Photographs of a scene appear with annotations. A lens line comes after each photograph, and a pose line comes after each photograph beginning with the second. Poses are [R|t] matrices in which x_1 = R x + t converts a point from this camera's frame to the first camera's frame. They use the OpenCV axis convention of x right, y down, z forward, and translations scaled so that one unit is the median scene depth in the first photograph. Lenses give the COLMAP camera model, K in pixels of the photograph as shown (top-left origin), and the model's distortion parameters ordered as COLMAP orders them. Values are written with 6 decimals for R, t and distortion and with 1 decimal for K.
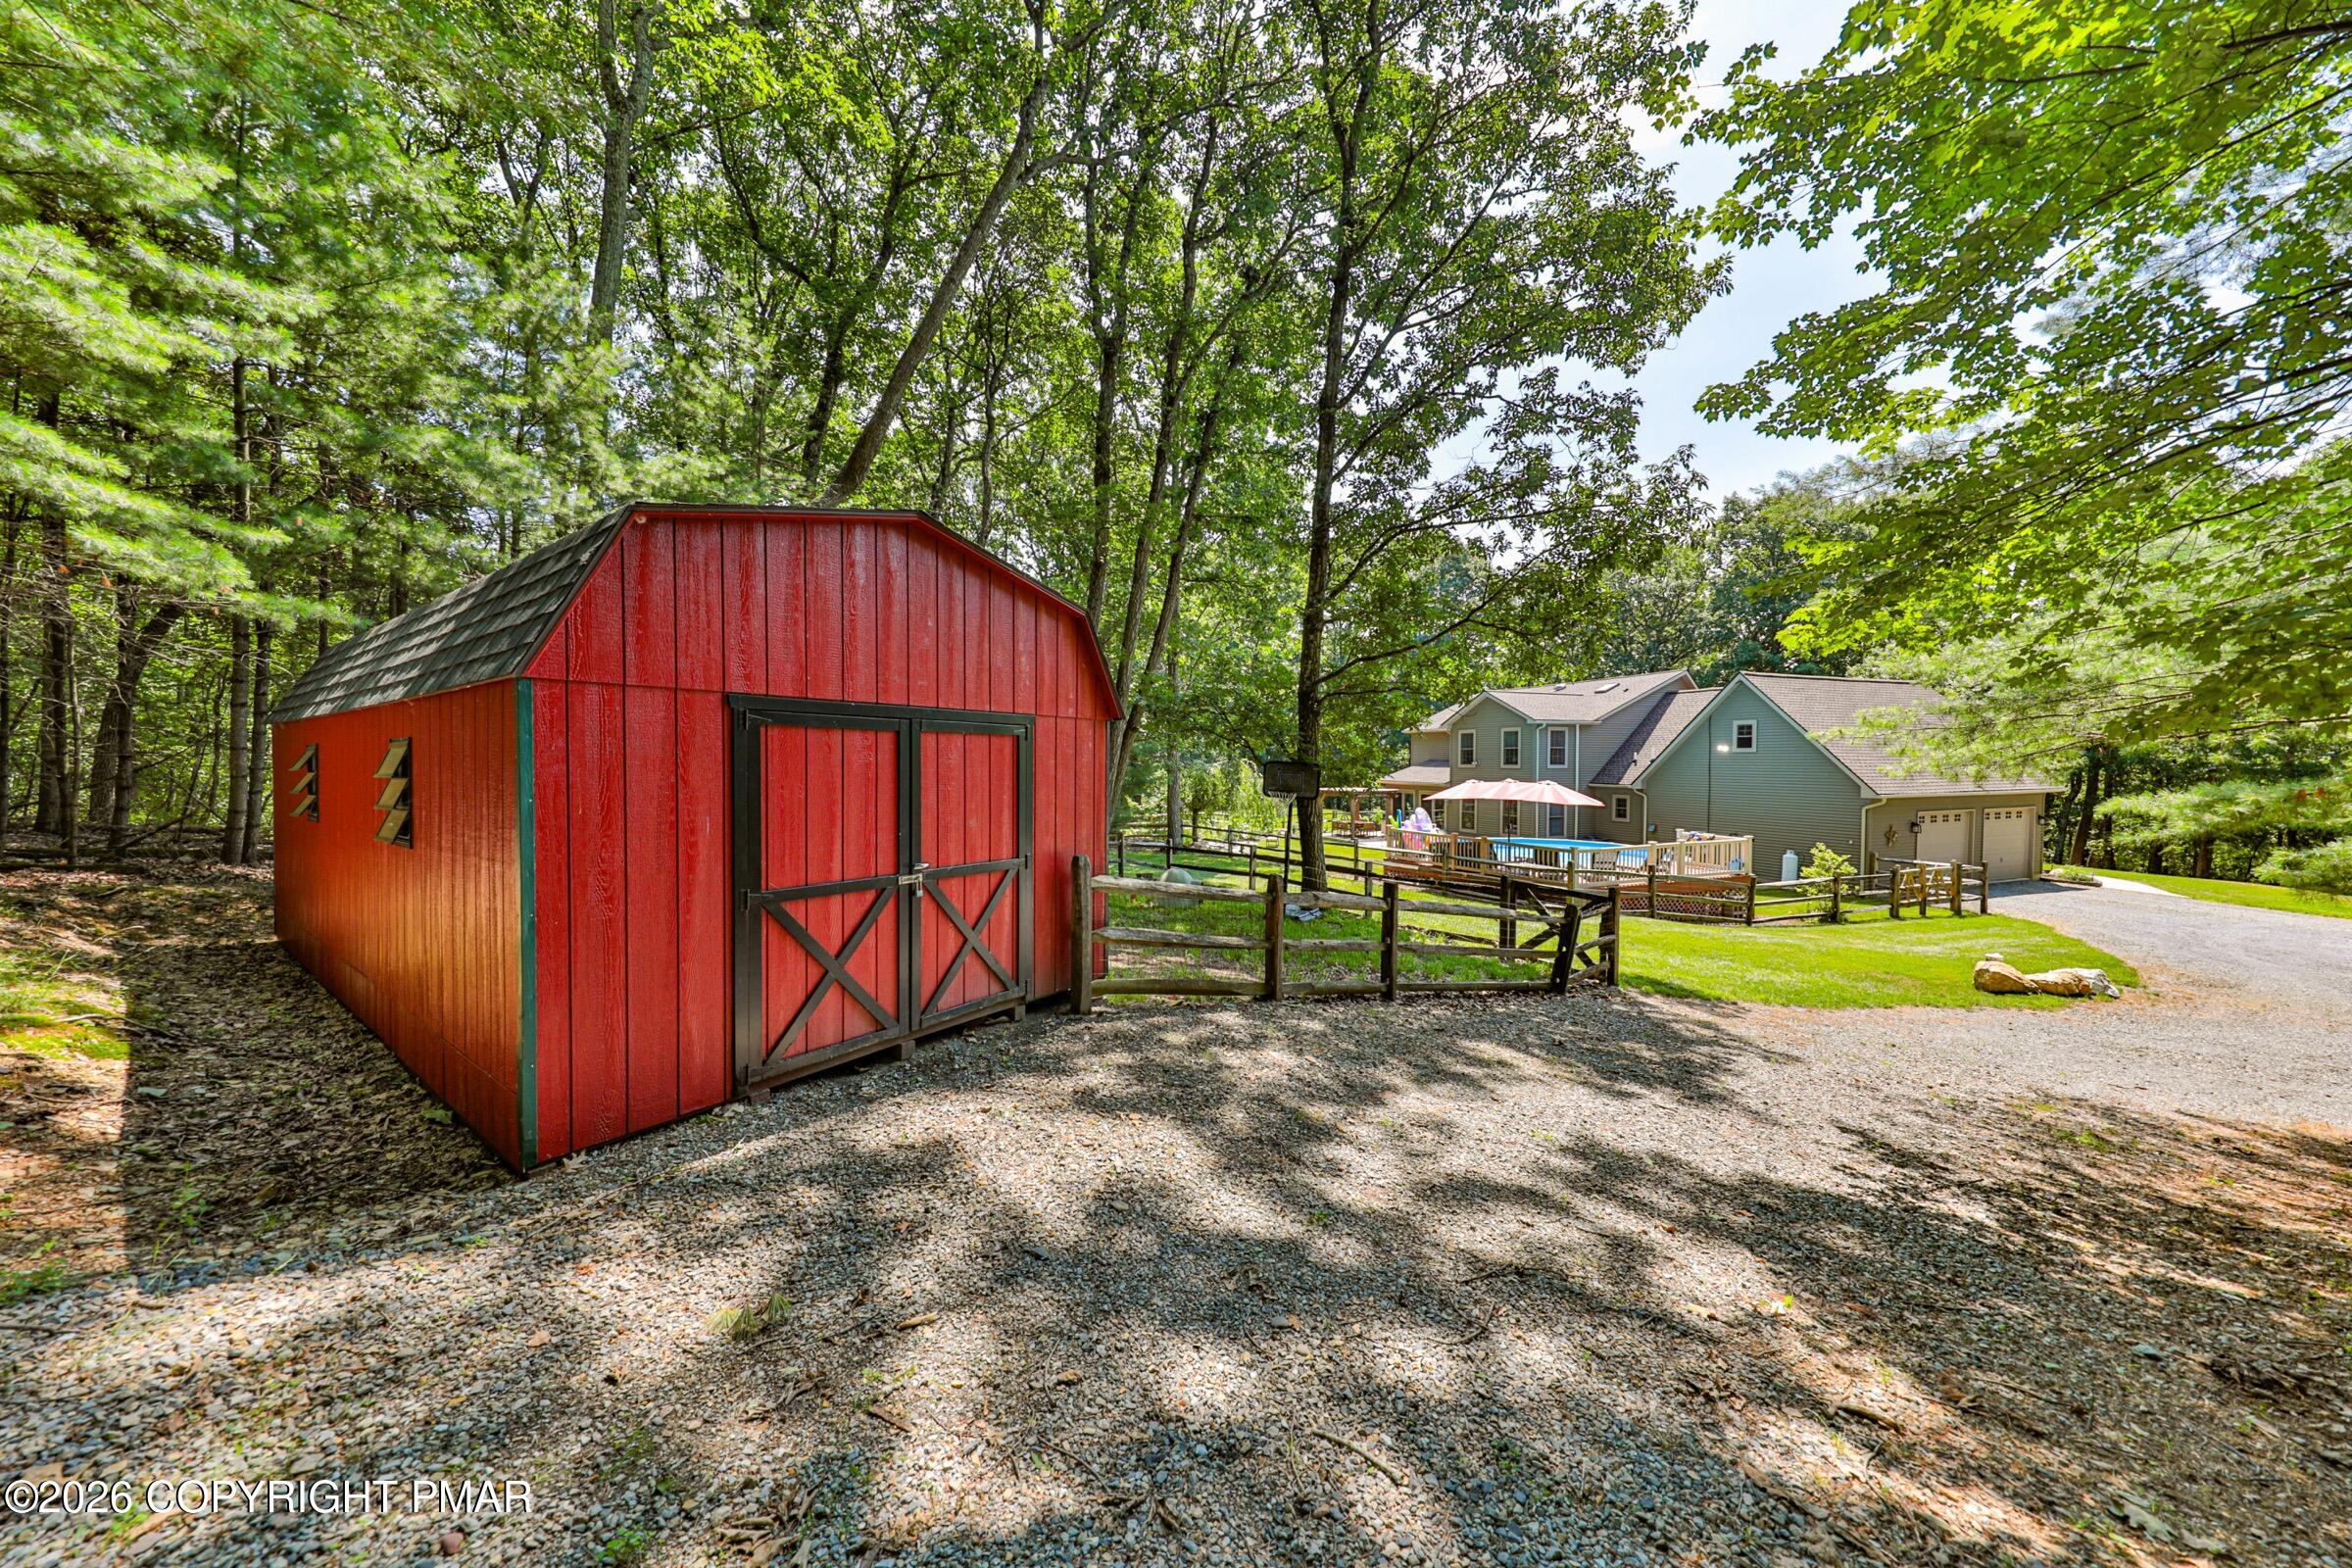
lens RADIAL K [[779.4, 0, 1176.0], [0, 779.4, 784.0], [0, 0, 1]] dist [0.010768, -0.002130]
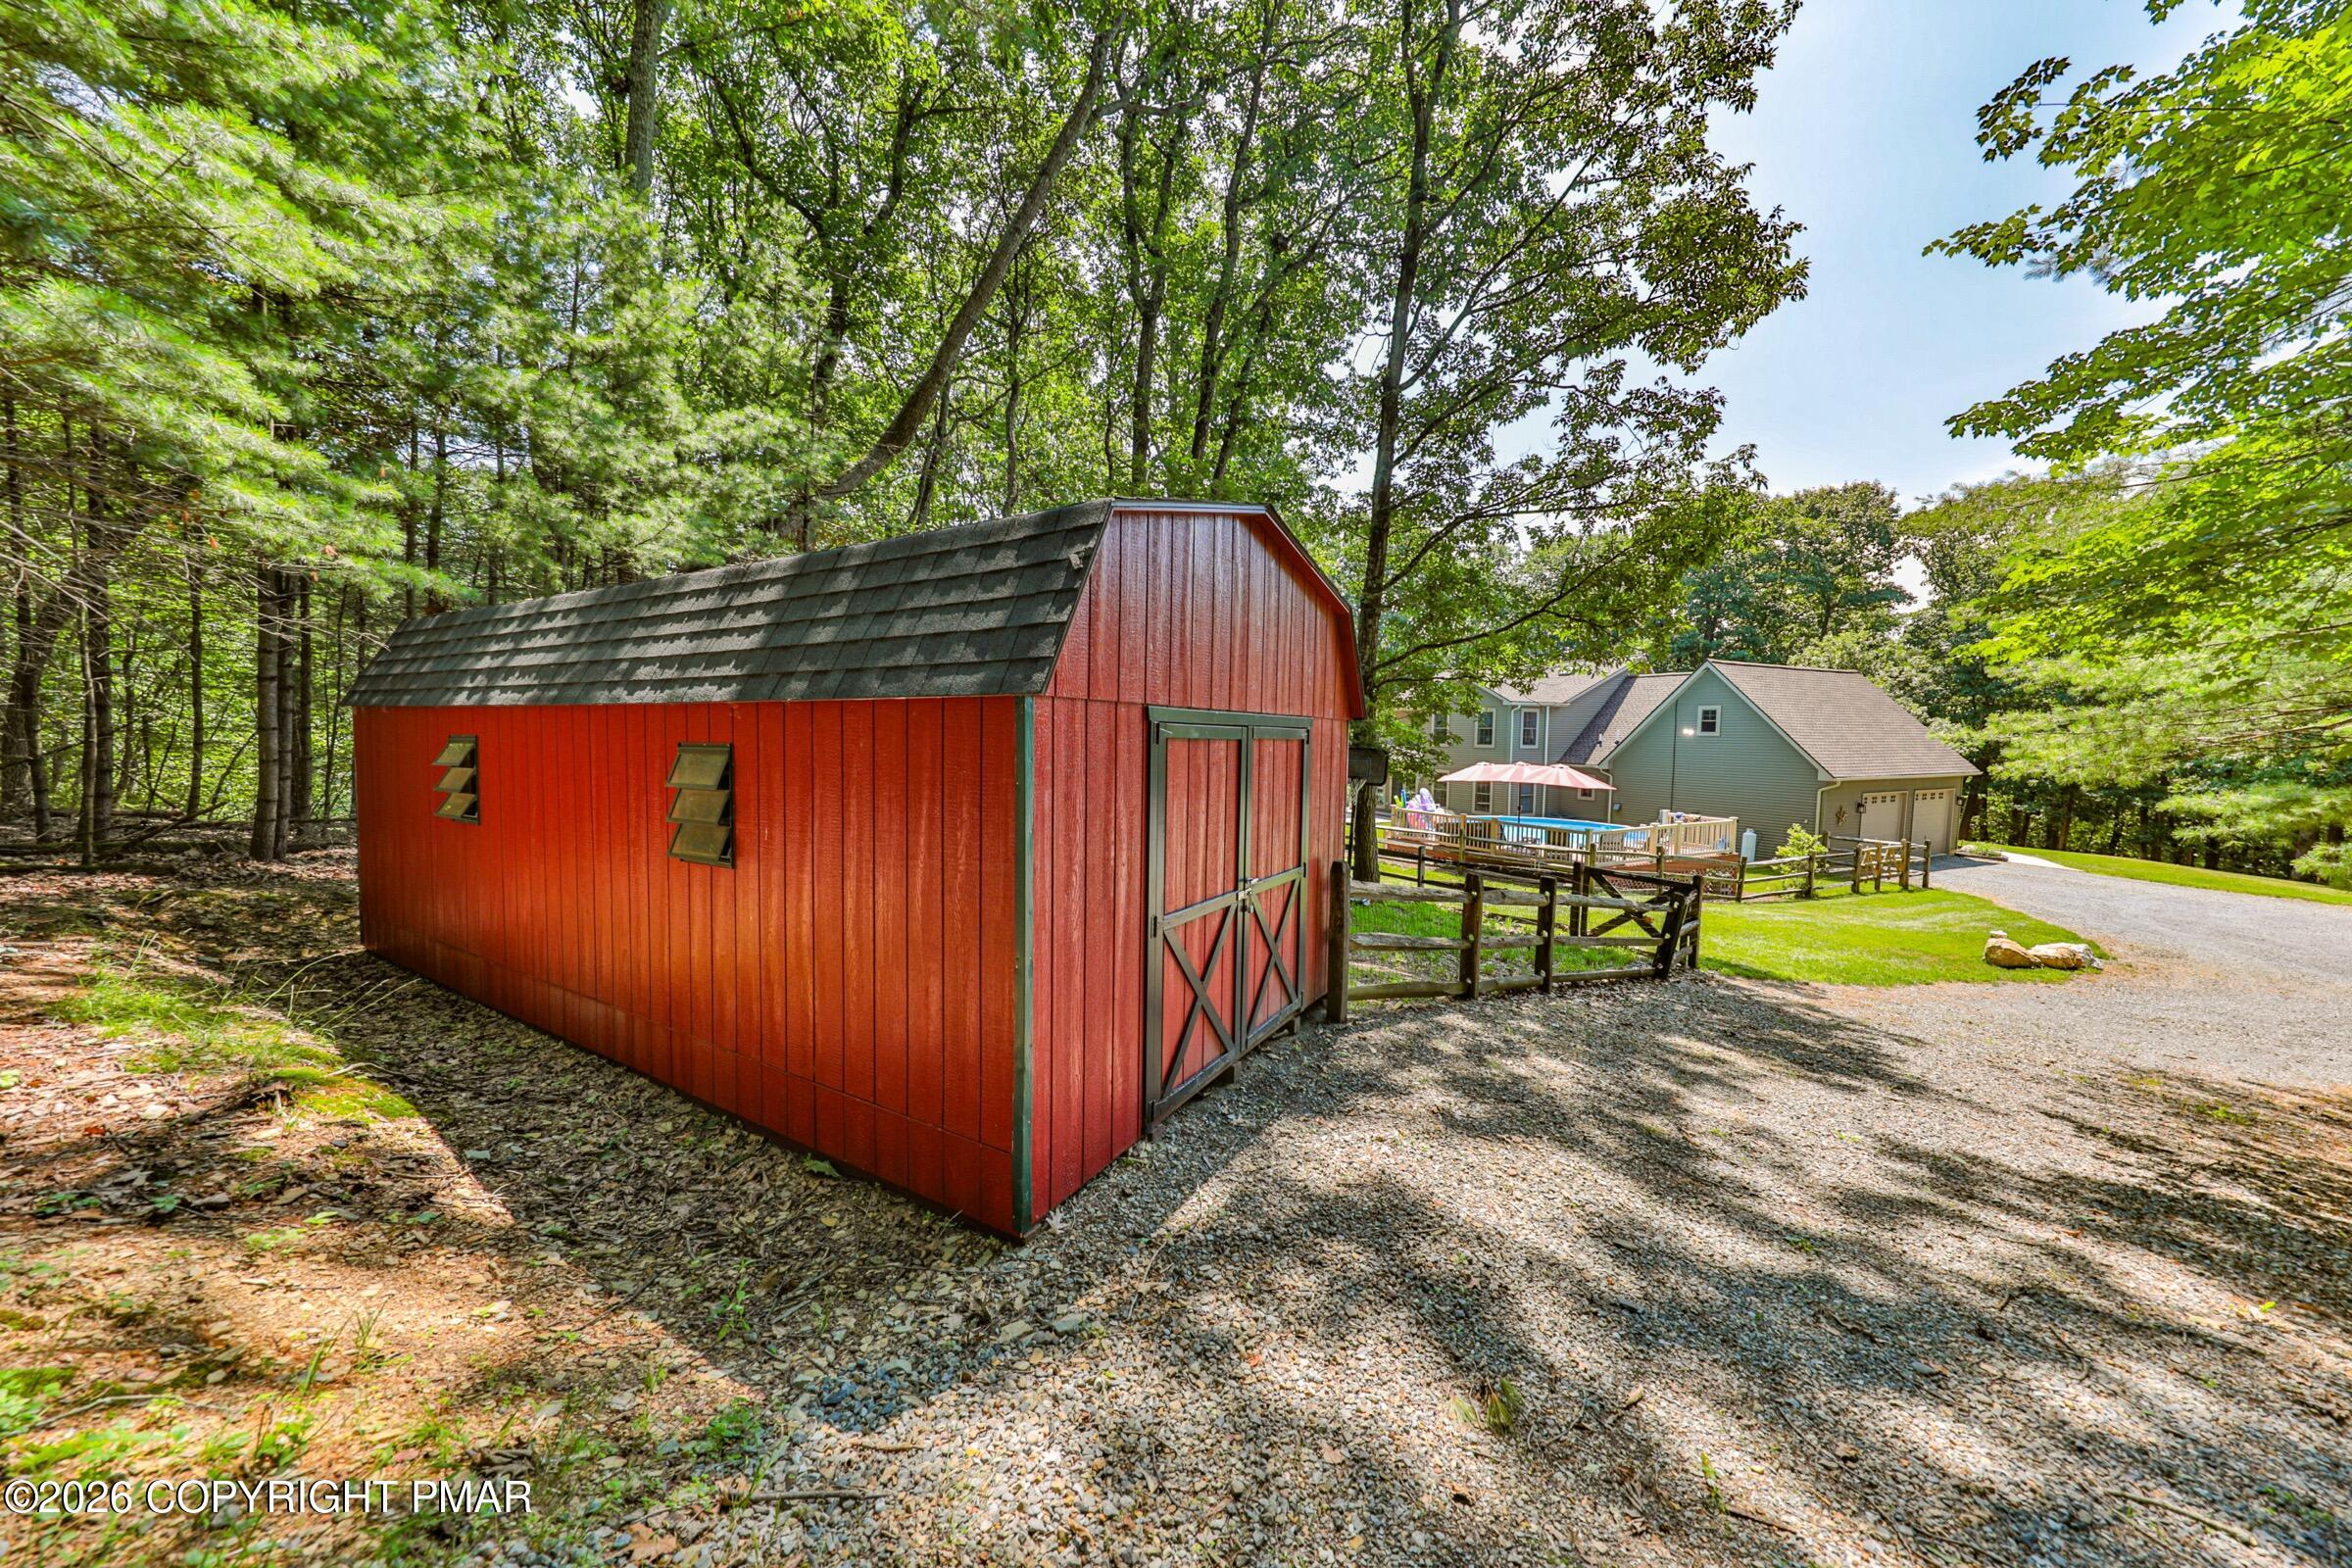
lens RADIAL K [[779.4, 0, 1176.0], [0, 779.4, 784.0], [0, 0, 1]] dist [0.010768, -0.002130]
pose [[0.995608, 0.005372, 0.093470, -0.199430], [-0.008837, 0.999287, 0.036697, -0.018239], [-0.093206, -0.037362, 0.994946, 0.026992]]
